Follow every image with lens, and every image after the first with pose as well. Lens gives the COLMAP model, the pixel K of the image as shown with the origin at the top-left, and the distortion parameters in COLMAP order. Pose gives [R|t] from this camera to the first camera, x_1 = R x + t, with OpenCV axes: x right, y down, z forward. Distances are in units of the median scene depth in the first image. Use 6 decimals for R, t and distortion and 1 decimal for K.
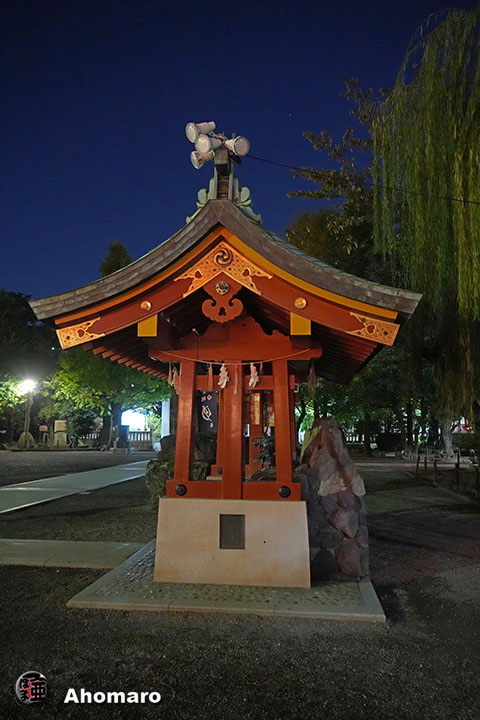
lens RADIAL K [[532.0, 0, 240.7], [0, 532.0, 360.8], [0, 0, 1]] dist [-0.014933, -0.001427]
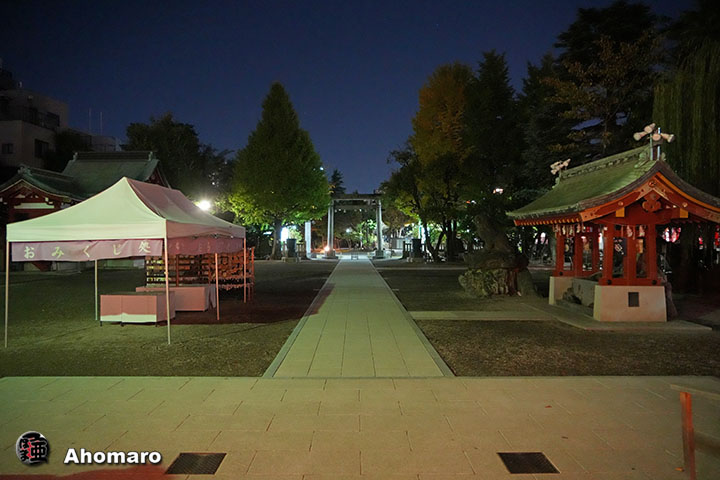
lens RADIAL K [[489.6, 0, 359.3], [0, 489.6, 240.0], [0, 0, 1]] dist [-0.031833, -0.001294]
pose [[0.993186, 0.002741, 0.116508, -1.535893], [-0.017936, 0.991408, 0.129572, -0.197367], [-0.115152, -0.130778, 0.984701, -0.956333]]
